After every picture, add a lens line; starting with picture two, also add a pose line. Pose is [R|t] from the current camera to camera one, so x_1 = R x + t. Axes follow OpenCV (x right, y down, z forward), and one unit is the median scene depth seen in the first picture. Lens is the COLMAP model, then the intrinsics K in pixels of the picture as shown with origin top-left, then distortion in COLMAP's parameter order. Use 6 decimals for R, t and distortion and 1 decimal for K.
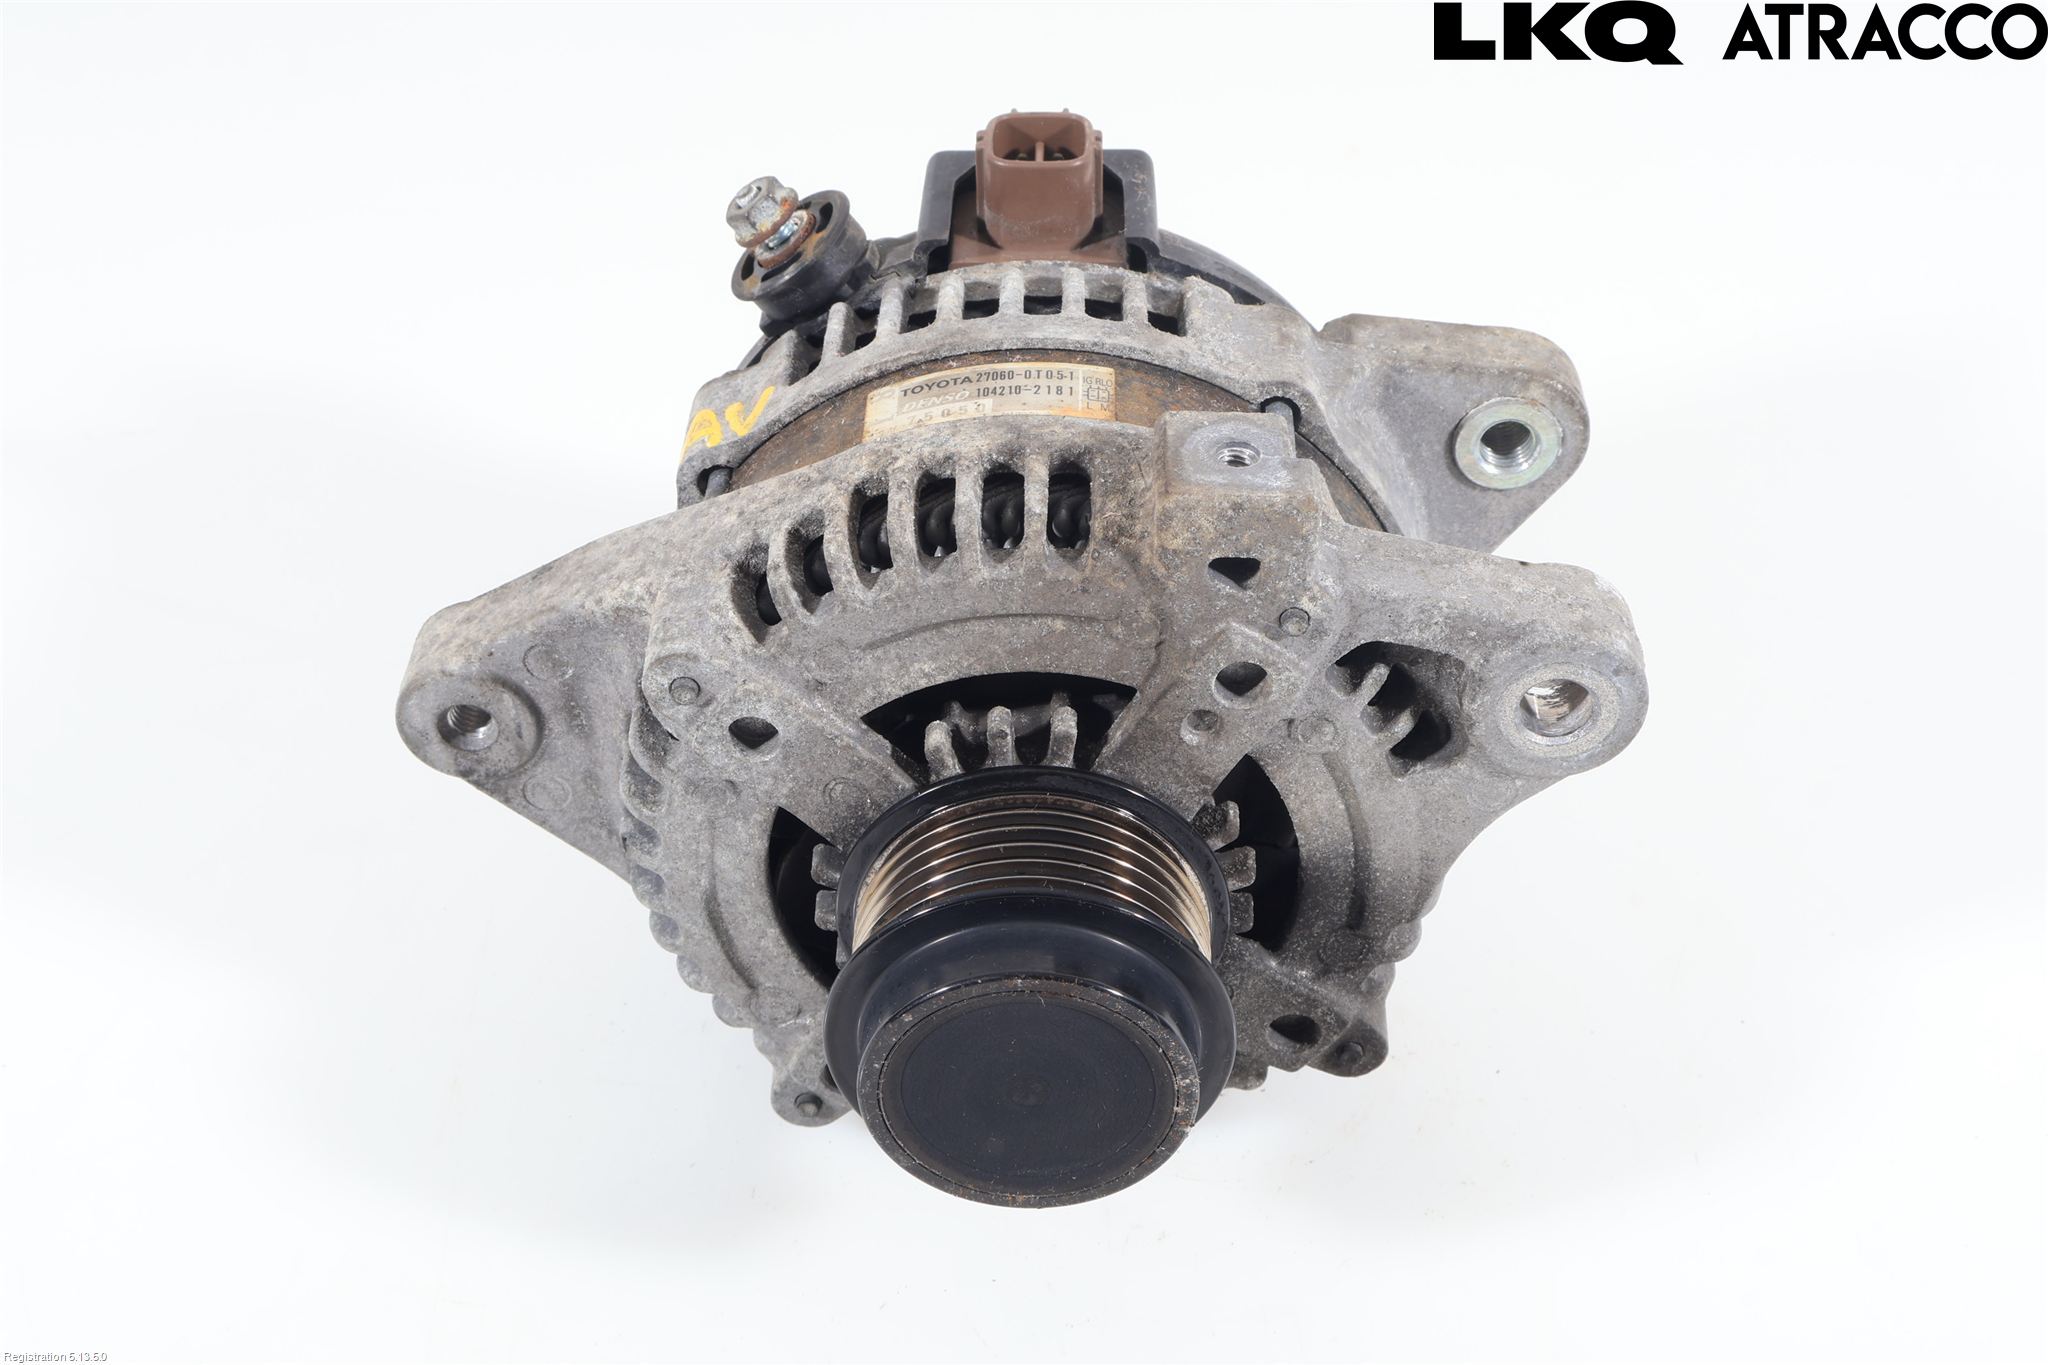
lens RADIAL K [[3001.4, 0, 1024.0], [0, 3001.4, 682.5], [0, 0, 1]] dist [-0.003680, -0.003728]
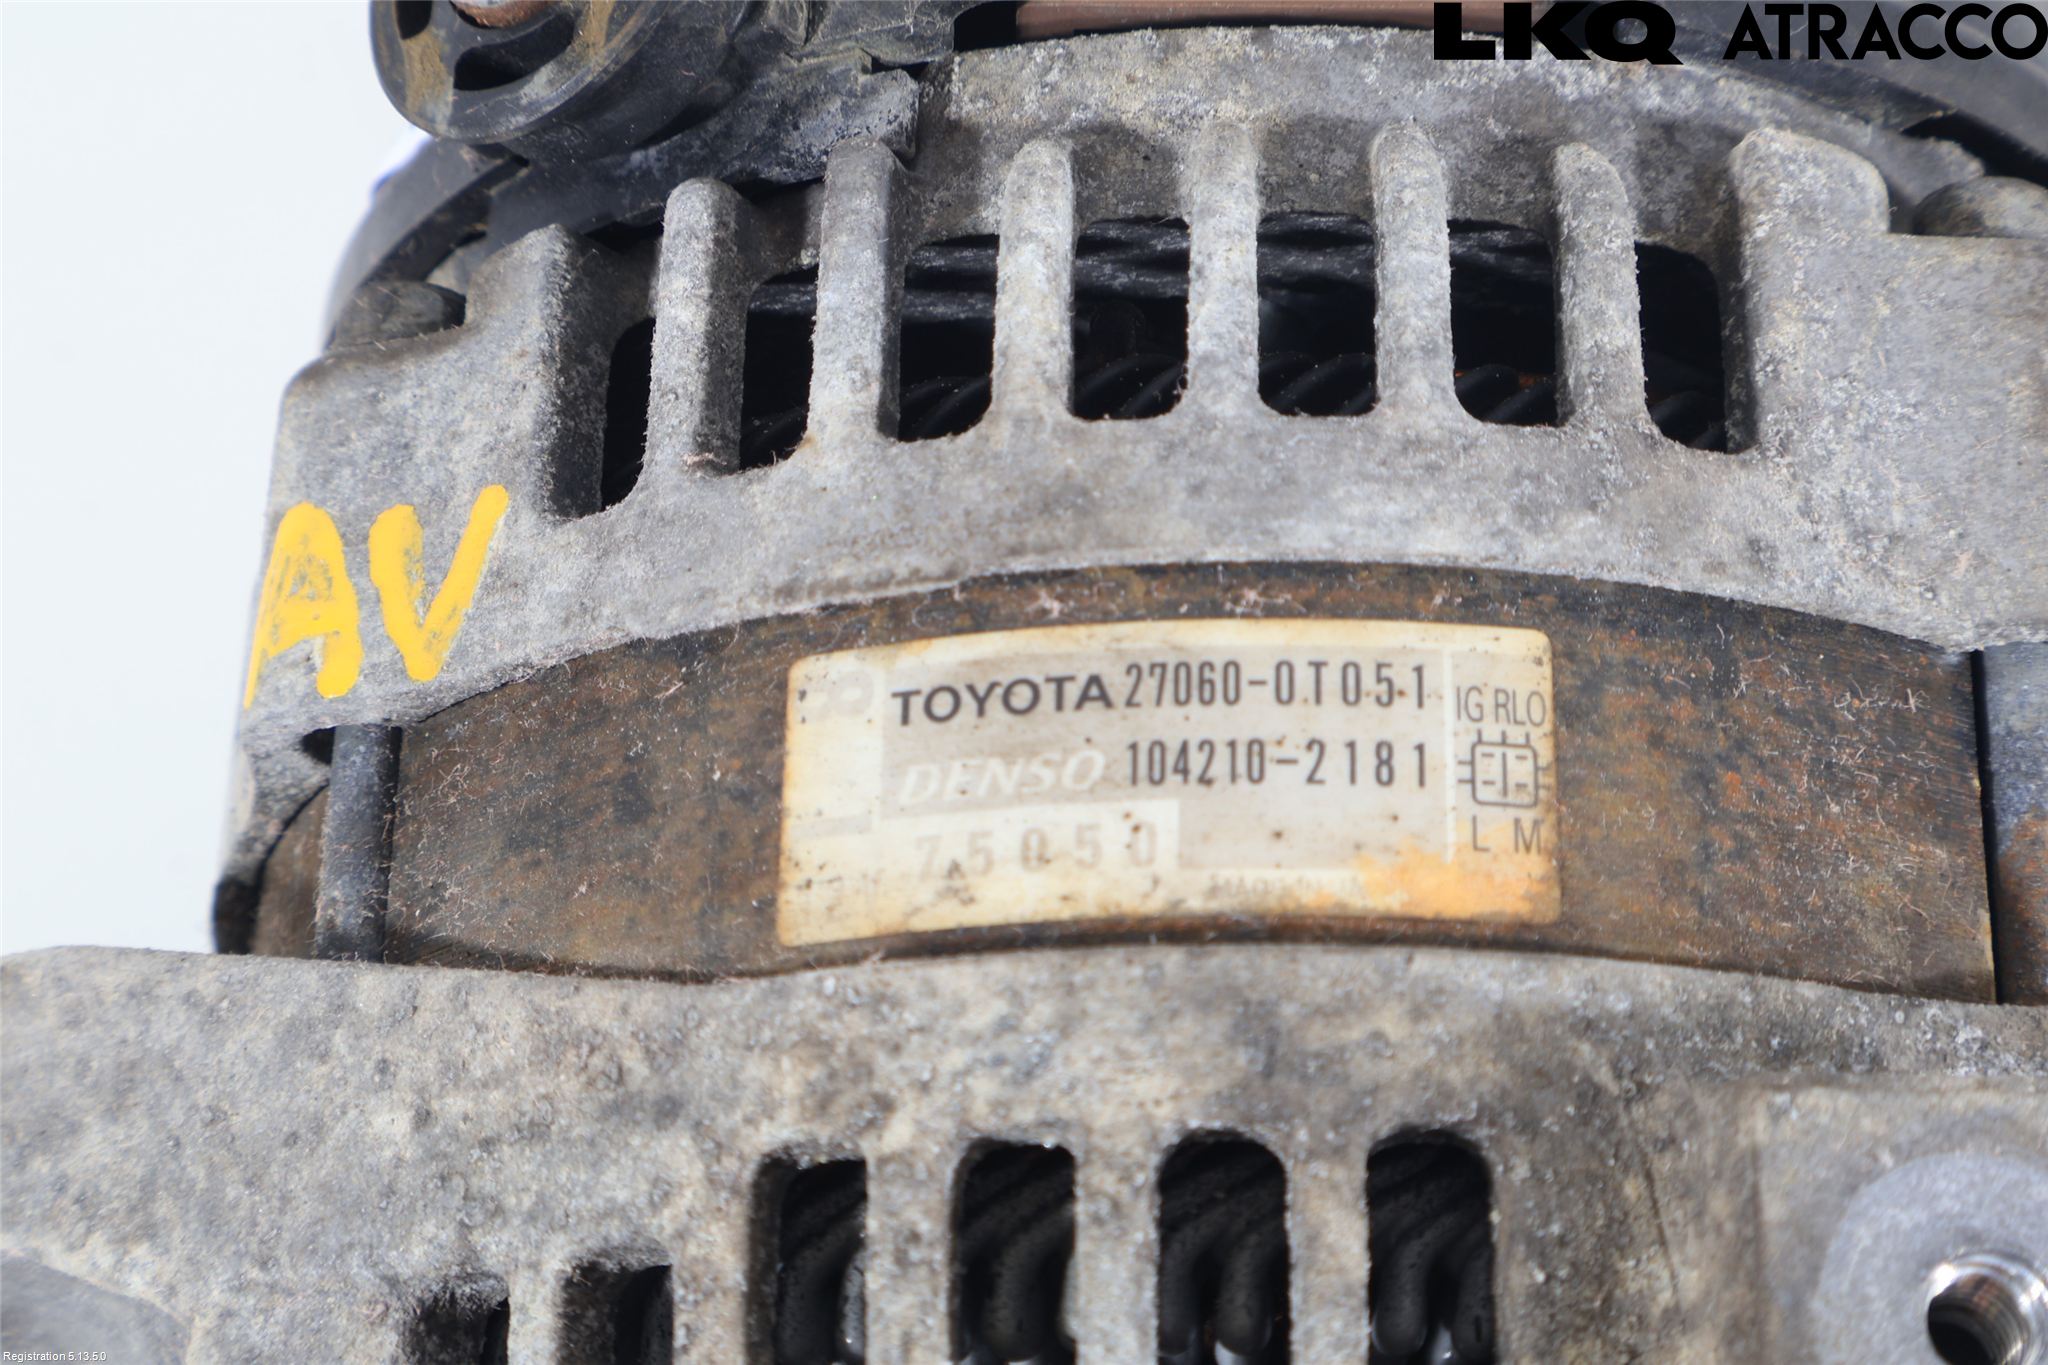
lens RADIAL K [[4254.1, 0, 1024.0], [0, 4254.1, 682.5], [0, 0, 1]] dist [0.008042, 0.314708]
pose [[0.999993, -0.003729, 0.000089, -0.026795], [0.003265, 0.886473, 0.462769, -0.314637], [-0.001804, -0.462766, 0.886479, 0.594496]]
